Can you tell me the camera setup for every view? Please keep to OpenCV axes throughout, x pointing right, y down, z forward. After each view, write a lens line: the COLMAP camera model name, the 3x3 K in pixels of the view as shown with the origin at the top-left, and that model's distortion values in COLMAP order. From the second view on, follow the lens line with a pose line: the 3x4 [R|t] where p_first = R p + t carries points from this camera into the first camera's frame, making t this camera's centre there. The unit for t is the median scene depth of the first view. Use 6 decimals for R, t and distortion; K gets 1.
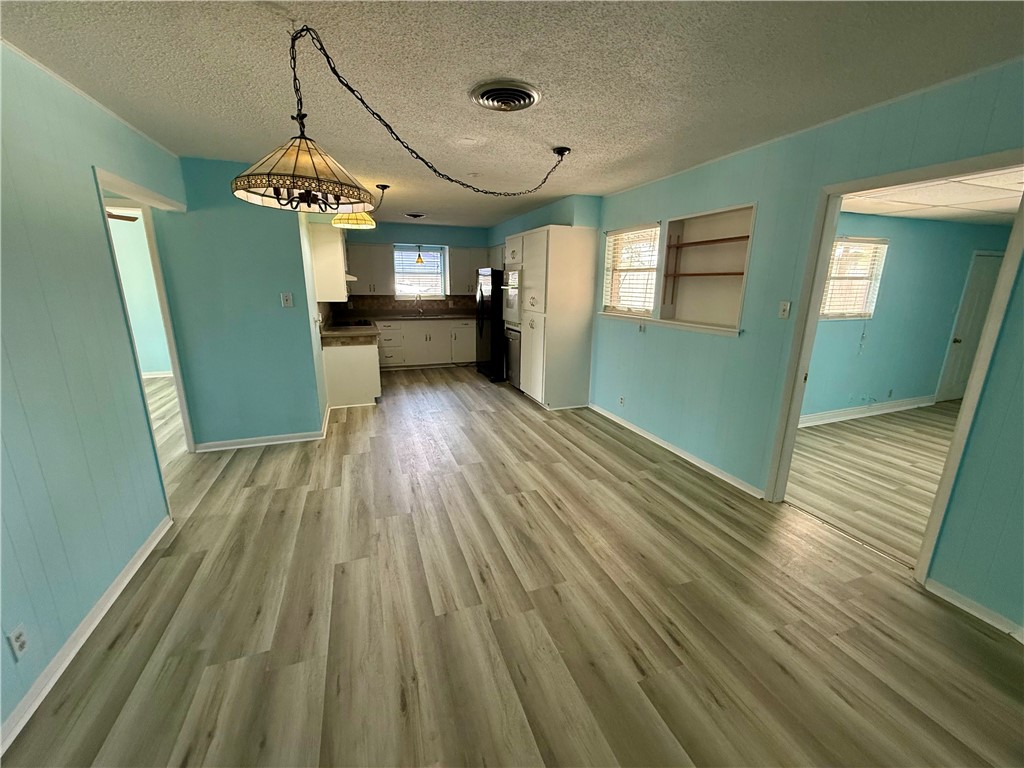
lens RADIAL K [[407.7, 0, 507.3], [0, 407.7, 384.2], [0, 0, 1]] dist [-0.001751, 0.000278]
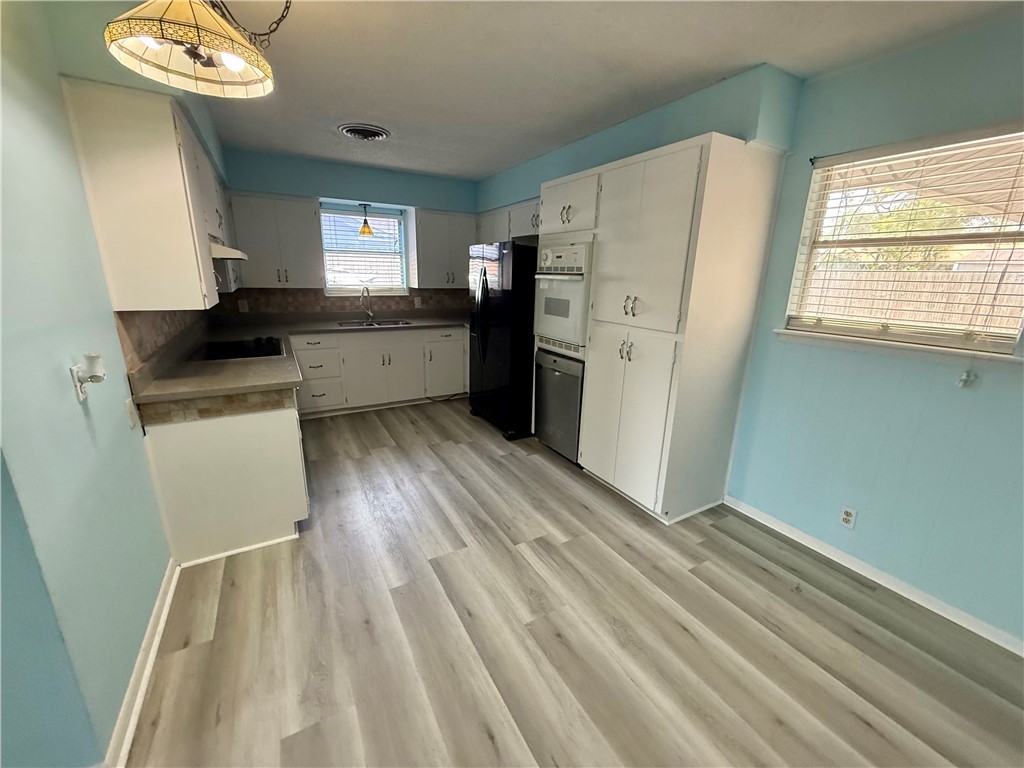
lens RADIAL K [[407.7, 0, 507.3], [0, 407.7, 384.2], [0, 0, 1]] dist [-0.001751, 0.000278]
pose [[0.986375, -0.033352, 0.161097, -0.164356], [0.029548, 0.999226, 0.025951, -0.124538], [-0.161838, -0.020837, 0.986597, 0.532019]]
